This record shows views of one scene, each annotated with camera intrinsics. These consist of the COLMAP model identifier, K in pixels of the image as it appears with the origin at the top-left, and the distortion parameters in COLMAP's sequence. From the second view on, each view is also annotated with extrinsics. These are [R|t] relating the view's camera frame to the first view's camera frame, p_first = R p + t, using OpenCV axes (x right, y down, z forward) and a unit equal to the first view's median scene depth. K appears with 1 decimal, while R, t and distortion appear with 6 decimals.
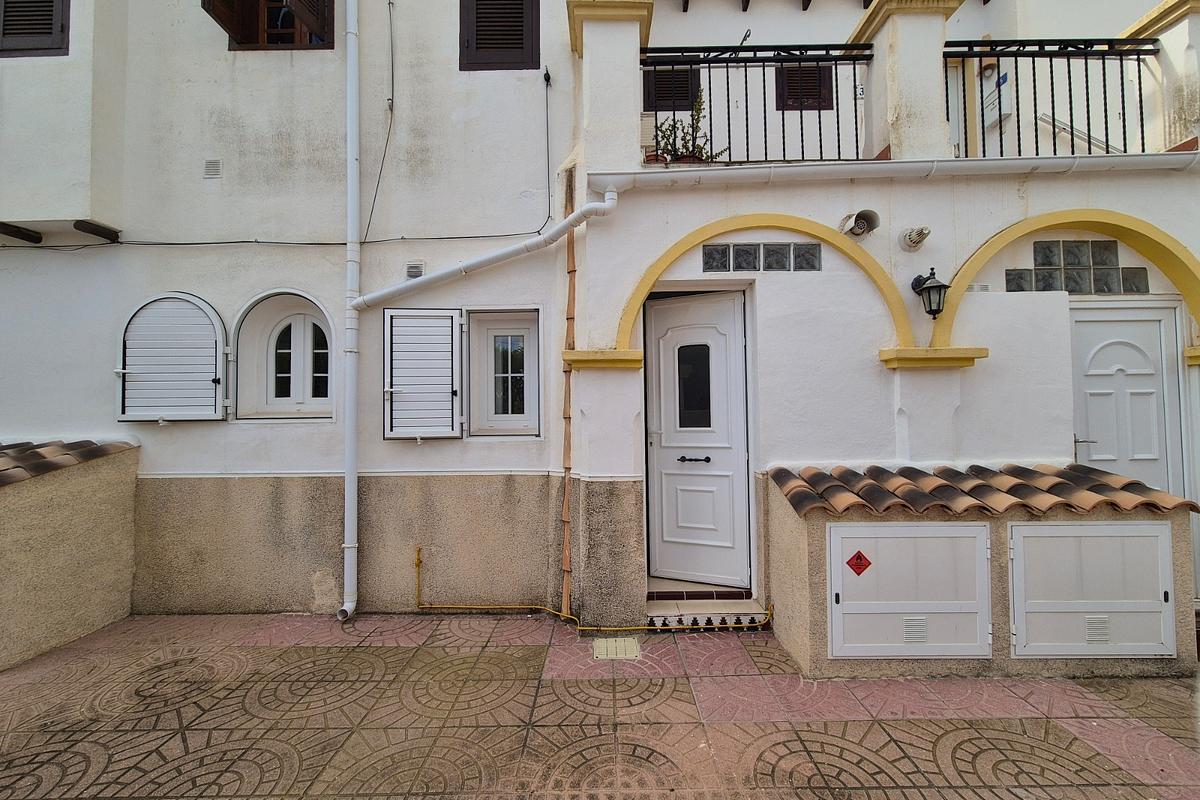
lens RADIAL K [[496.4, 0, 602.4], [0, 496.4, 398.4], [0, 0, 1]] dist [-0.002128, 0.002592]
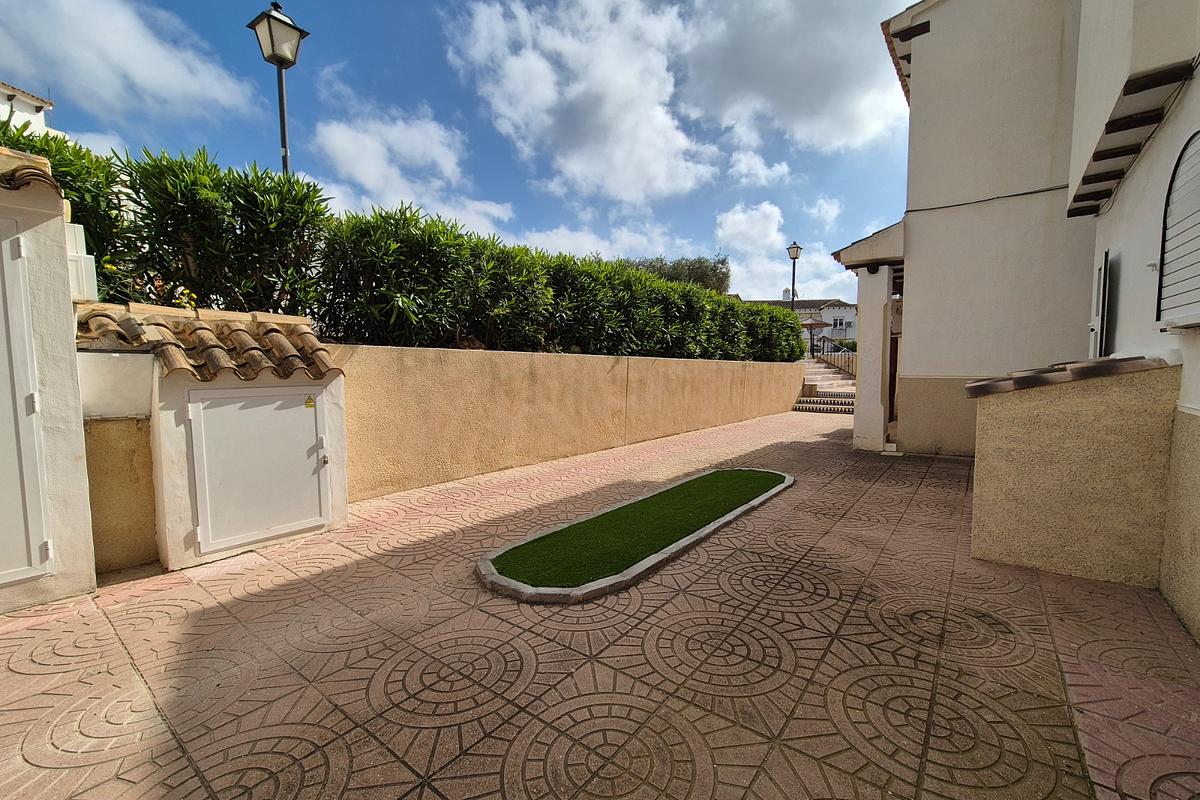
lens RADIAL K [[496.4, 0, 609.5], [0, 496.4, 401.3], [0, 0, 1]] dist [-0.002128, 0.002592]
pose [[-0.600690, 0.073921, -0.796057, 0.155681], [0.041480, 0.997257, 0.061304, 0.089884], [0.798405, 0.003804, -0.602109, 0.996627]]
